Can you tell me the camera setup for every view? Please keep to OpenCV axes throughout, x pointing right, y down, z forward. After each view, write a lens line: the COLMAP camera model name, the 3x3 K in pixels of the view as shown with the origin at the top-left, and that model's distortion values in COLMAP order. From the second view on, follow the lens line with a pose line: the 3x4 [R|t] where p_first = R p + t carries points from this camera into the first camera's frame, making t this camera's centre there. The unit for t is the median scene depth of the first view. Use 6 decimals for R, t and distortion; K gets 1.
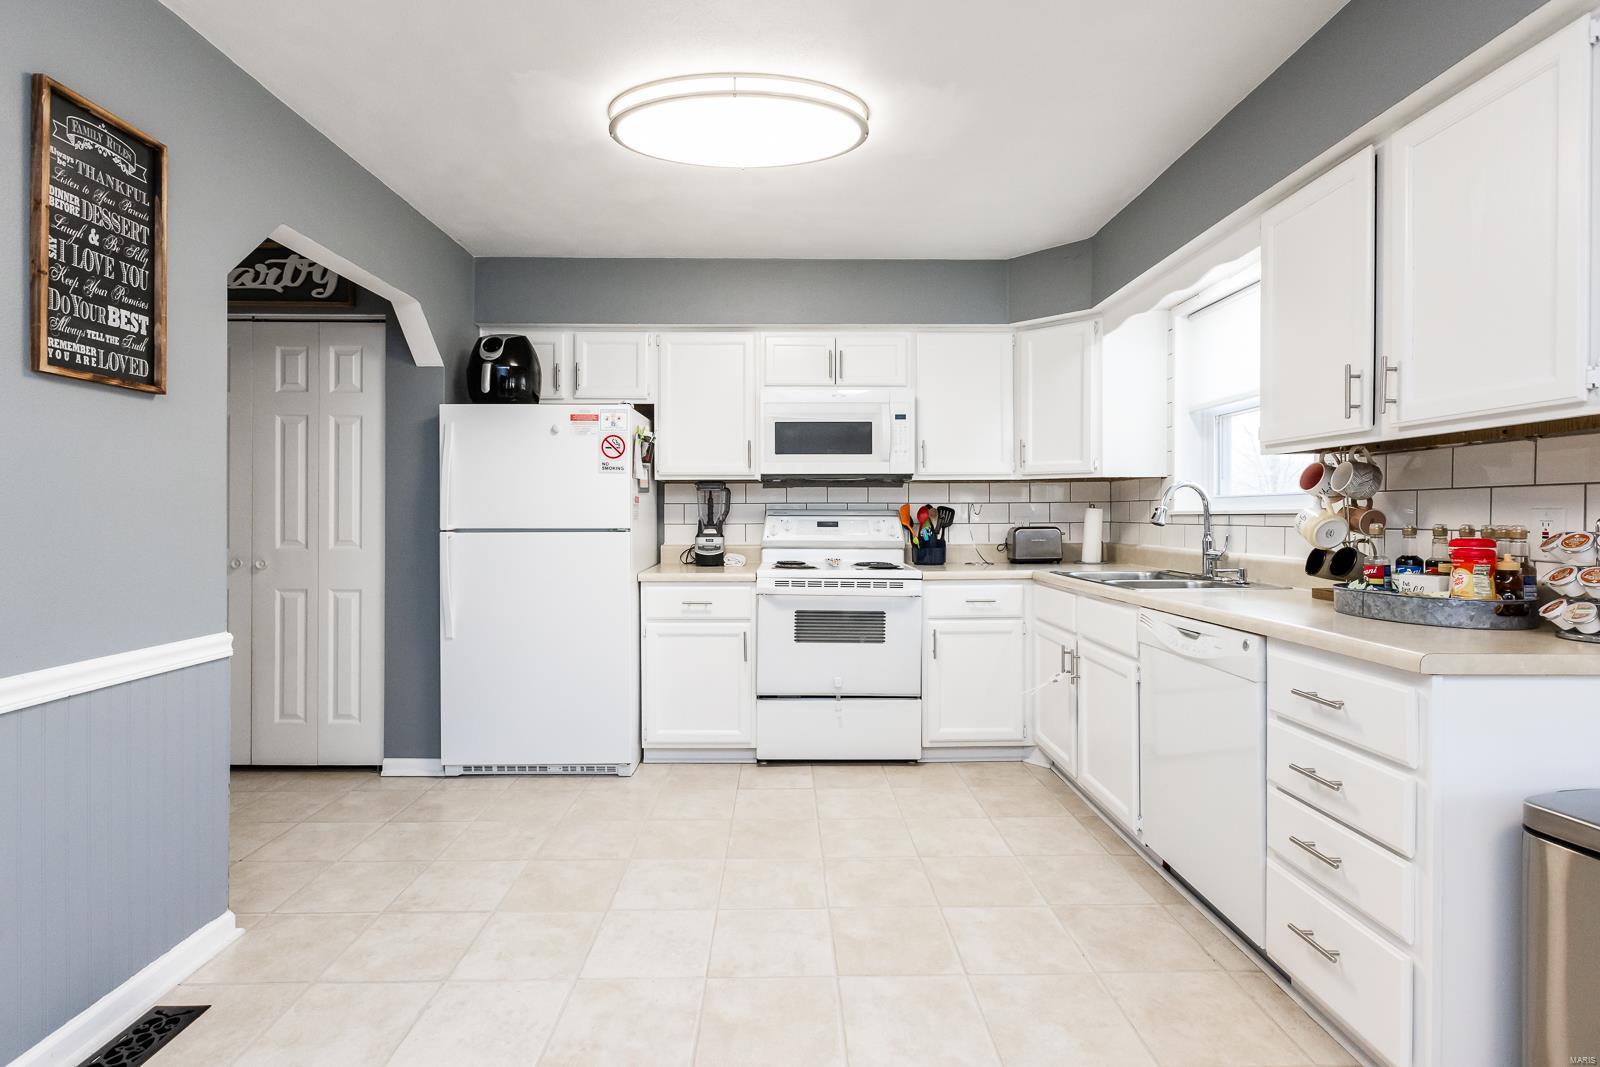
lens RADIAL K [[744.0, 0, 787.4], [0, 744.0, 517.0], [0, 0, 1]] dist [-0.000518, 0.000843]
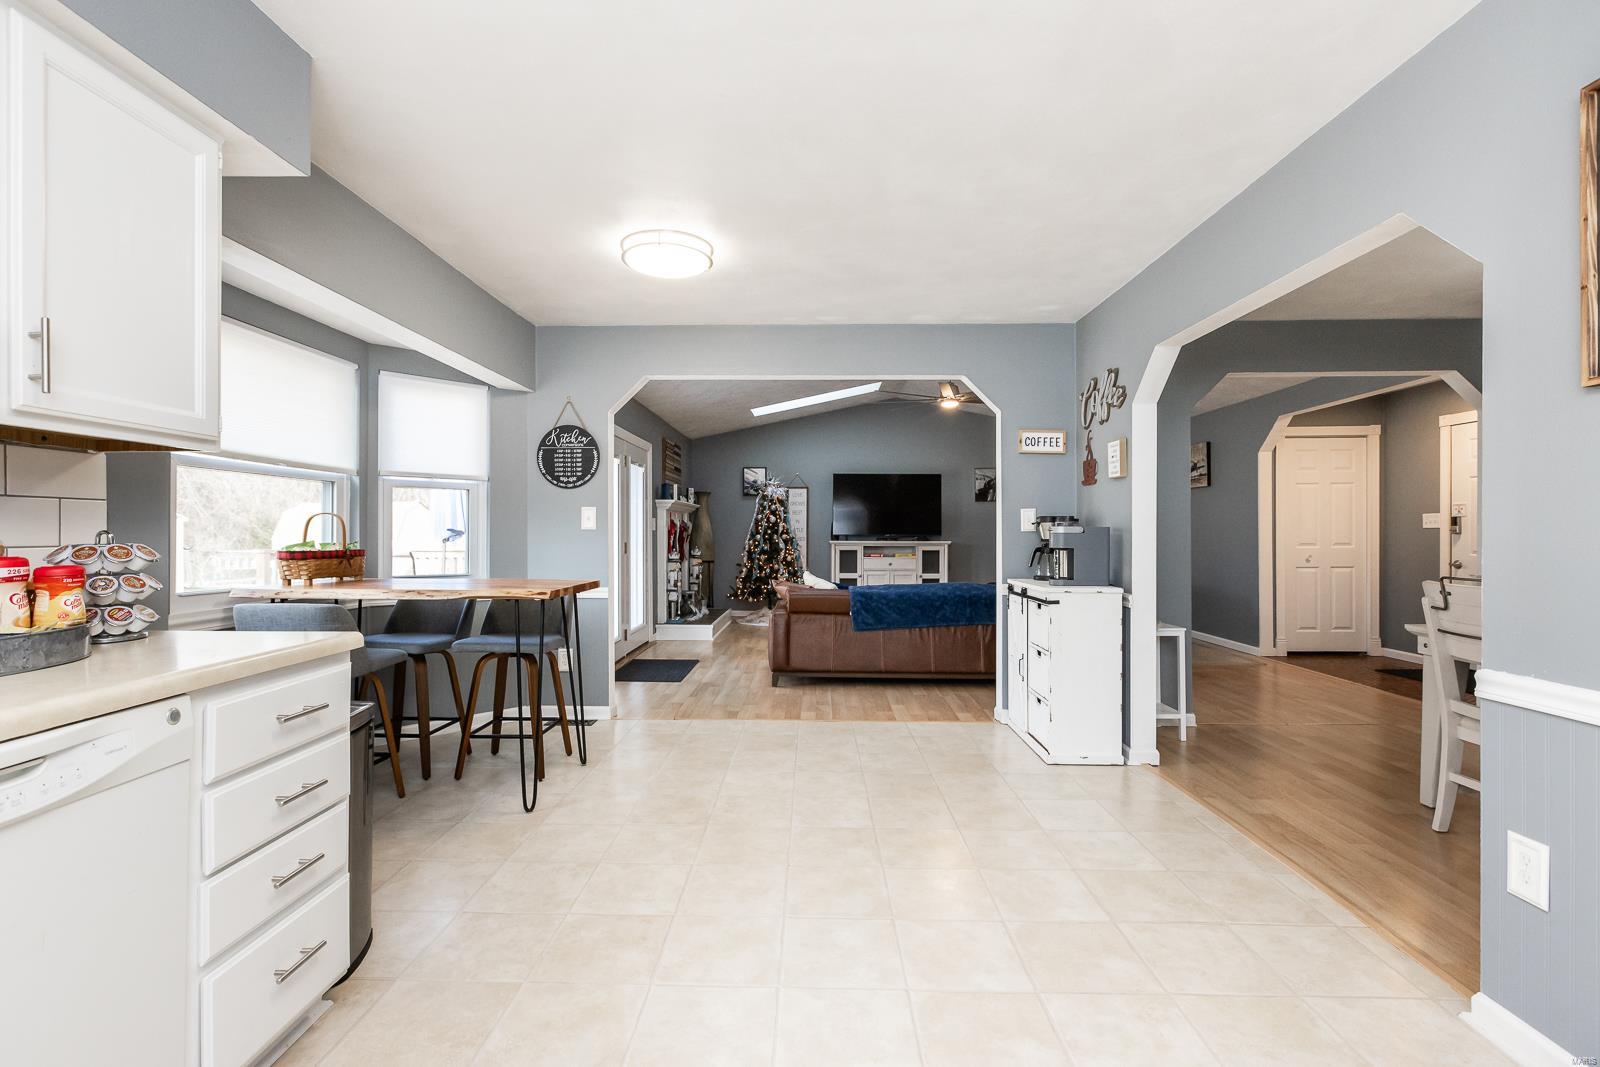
lens RADIAL K [[722.1, 0, 791.7], [0, 722.1, 530.2], [0, 0, 1]] dist [-0.001734, 0.000933]
pose [[-0.999352, -0.002230, 0.035922, 0.010030], [-0.002202, 0.999997, 0.000807, -0.001657], [-0.035923, 0.000727, -0.999354, 0.911285]]
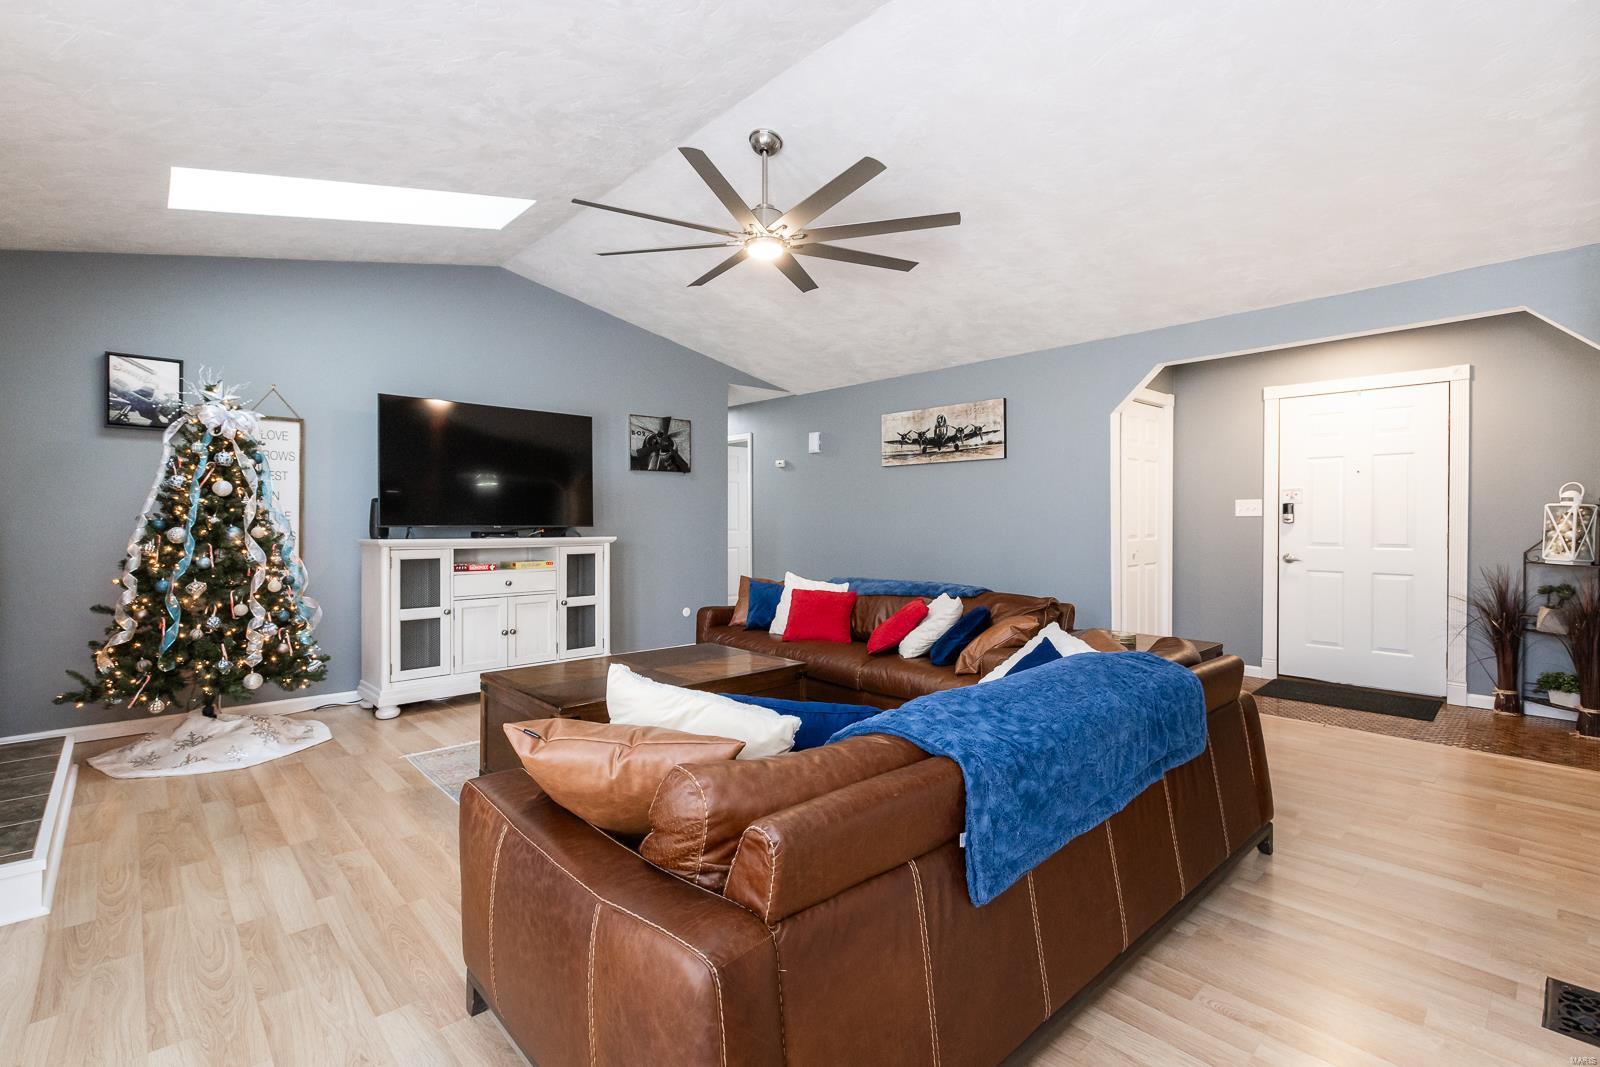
lens RADIAL K [[744.0, 0, 791.3], [0, 744.0, 520.8], [0, 0, 1]] dist [-0.000518, 0.000843]
pose [[-0.743609, -0.001367, -0.668613, 0.295891], [-0.004384, 0.999986, 0.002831, 0.000946], [0.668600, 0.005037, -0.743605, -0.451084]]
